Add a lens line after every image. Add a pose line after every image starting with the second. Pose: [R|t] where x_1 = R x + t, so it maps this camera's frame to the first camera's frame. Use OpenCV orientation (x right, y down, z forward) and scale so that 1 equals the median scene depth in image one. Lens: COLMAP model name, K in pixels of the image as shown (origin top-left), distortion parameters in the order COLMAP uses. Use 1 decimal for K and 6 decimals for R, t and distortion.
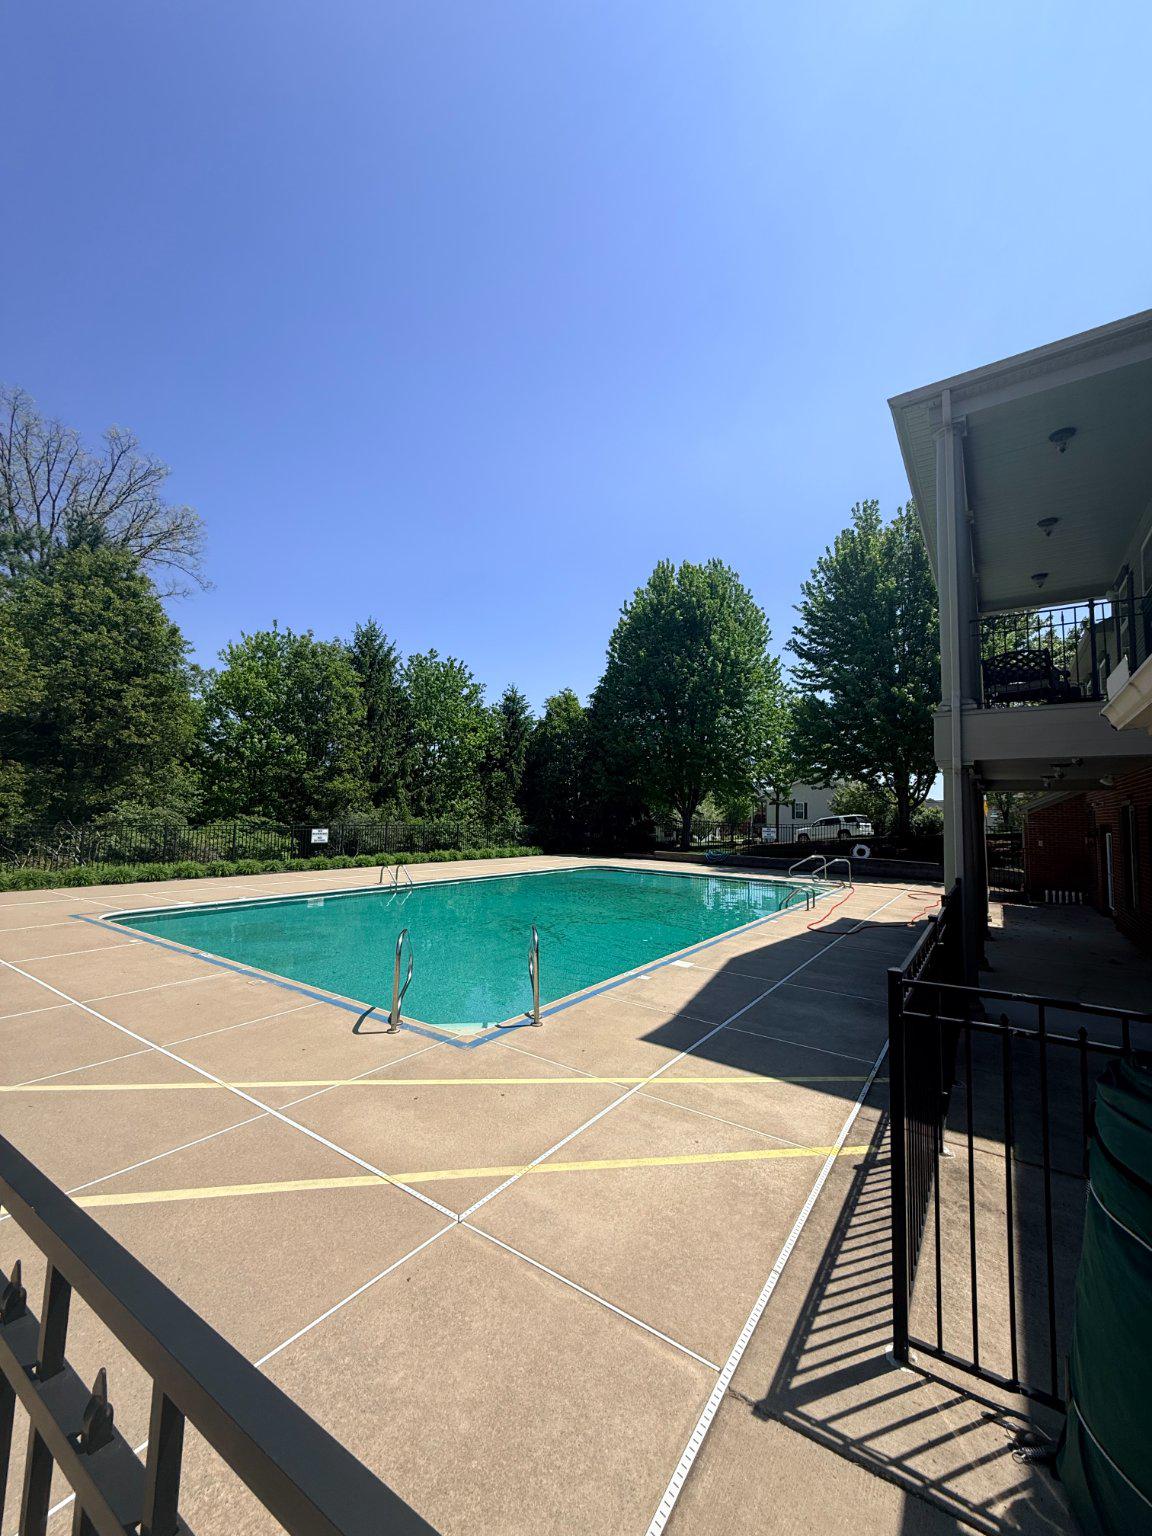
lens RADIAL K [[613.6, 0, 576.2], [0, 613.6, 767.6], [0, 0, 1]] dist [0.007352, -0.000317]
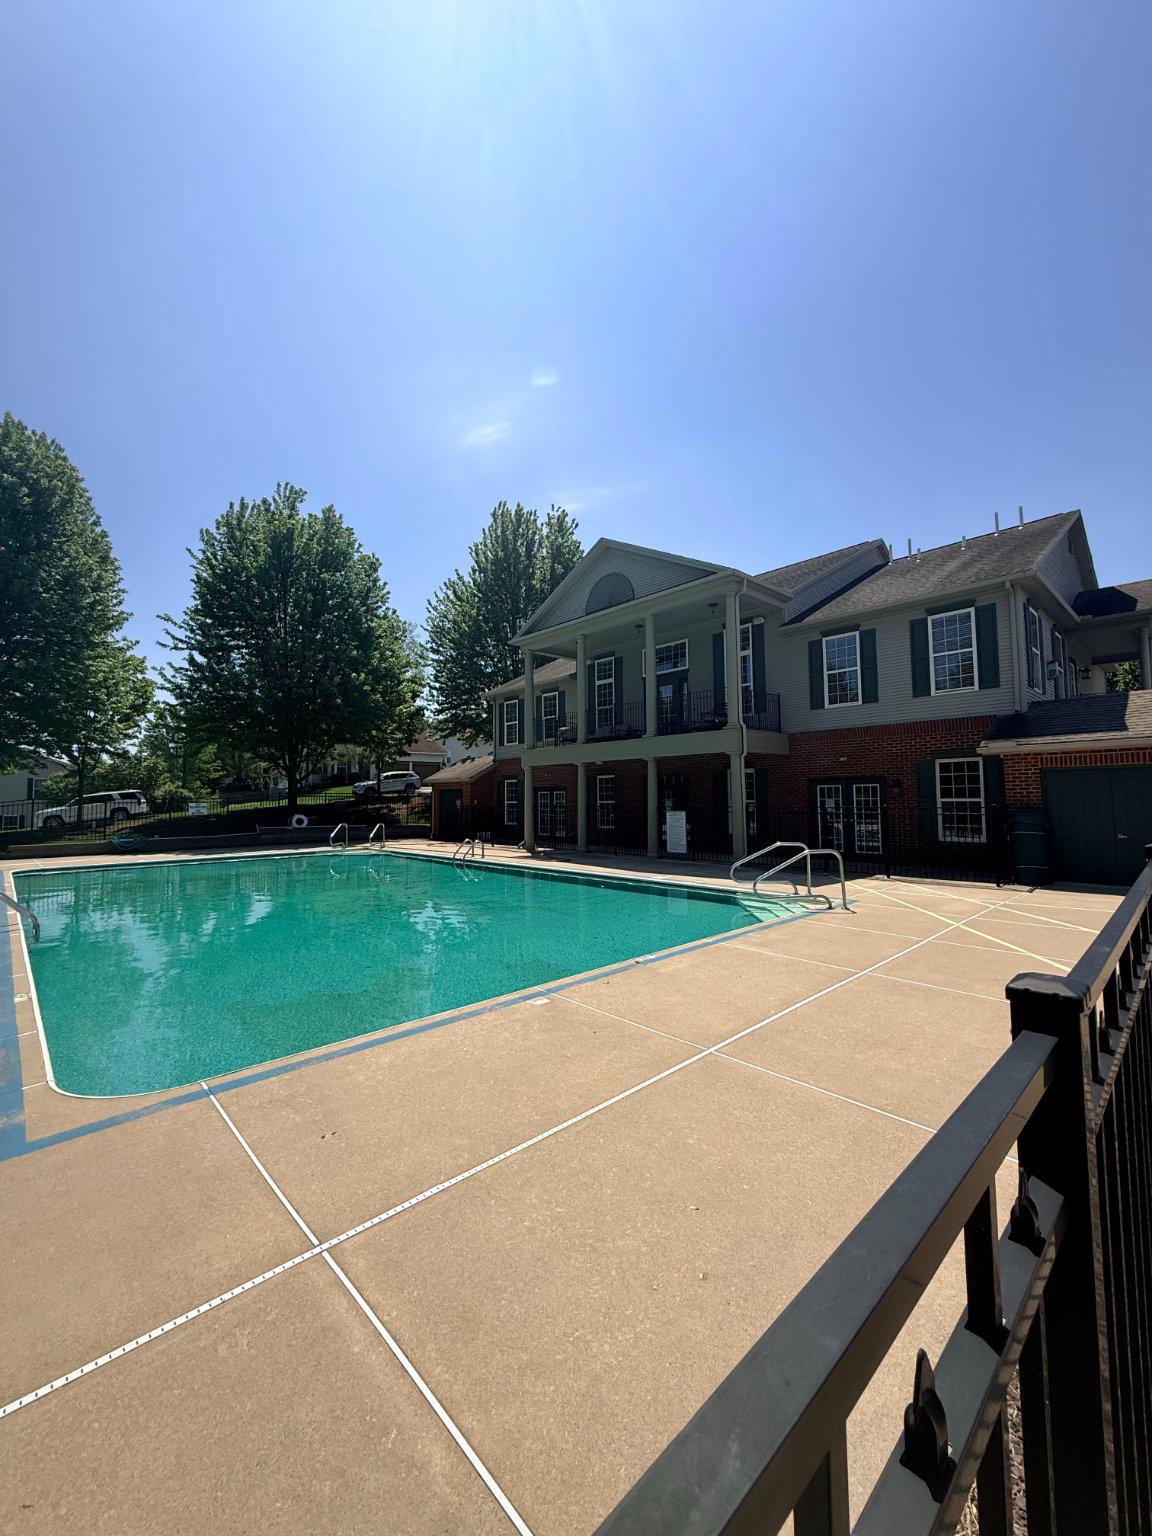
lens RADIAL K [[613.6, 0, 572.5], [0, 613.6, 766.7], [0, 0, 1]] dist [0.007352, -0.000317]
pose [[0.205875, 0.020655, 0.978360, -0.389466], [-0.053919, 0.998498, -0.009734, 0.023867], [-0.977092, -0.050748, 0.206679, 0.273975]]
